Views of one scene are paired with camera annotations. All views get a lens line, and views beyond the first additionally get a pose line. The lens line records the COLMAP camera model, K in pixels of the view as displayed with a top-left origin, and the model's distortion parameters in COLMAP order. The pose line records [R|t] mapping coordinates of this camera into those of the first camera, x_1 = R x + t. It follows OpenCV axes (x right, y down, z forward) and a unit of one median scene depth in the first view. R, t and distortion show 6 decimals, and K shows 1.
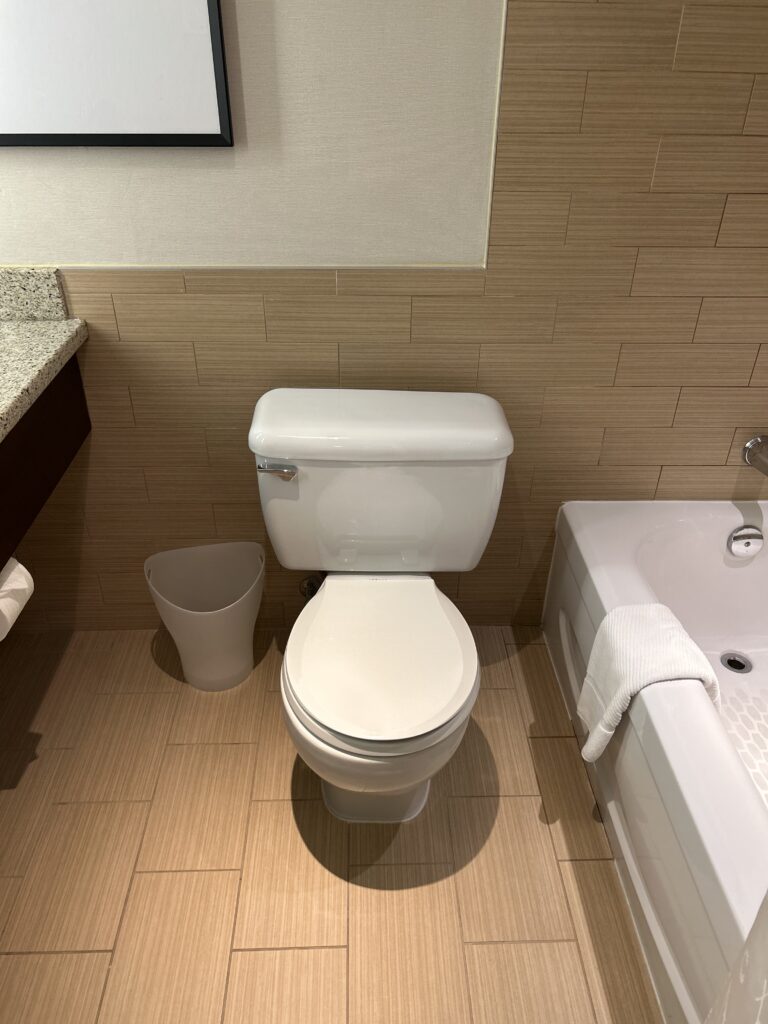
lens RADIAL K [[810.0, 0, 384.0], [0, 810.0, 512.0], [0, 0, 1]] dist [-0.009004, -0.016786]
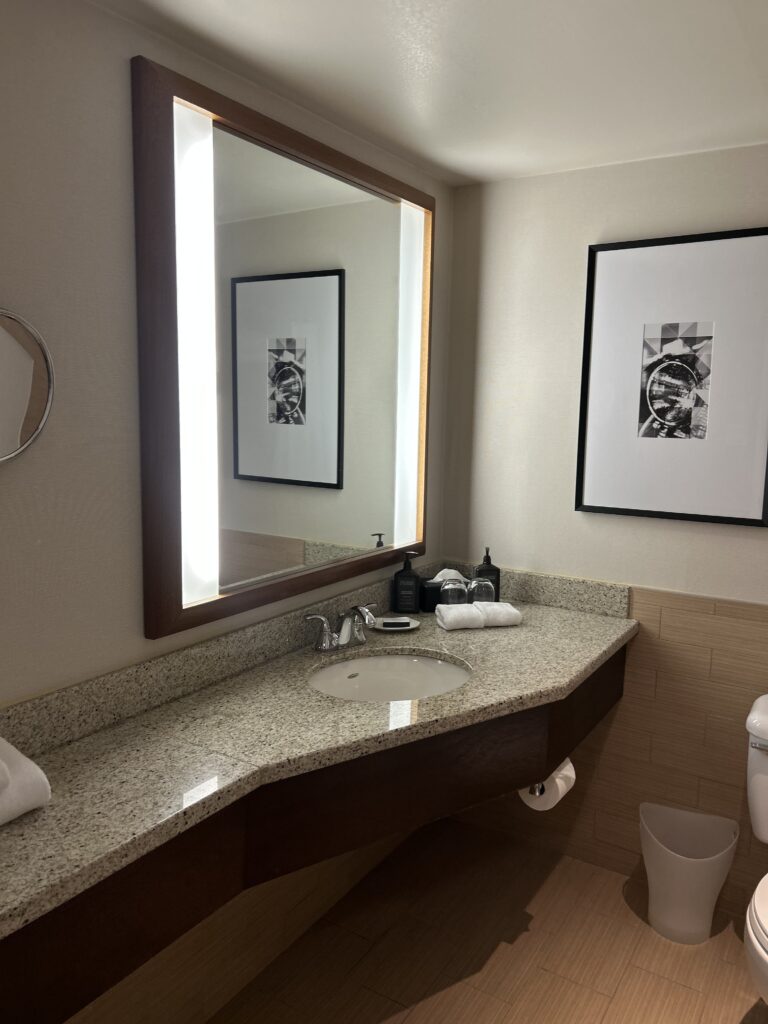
lens RADIAL K [[763.2, 0, 384.0], [0, 763.2, 512.0], [0, 0, 1]] dist [0.061810, -0.061711]
pose [[0.826351, 0.084832, -0.556730, 0.024632], [-0.303745, 0.899604, -0.313770, 0.179843], [0.474219, 0.428388, 0.769156, -0.437253]]
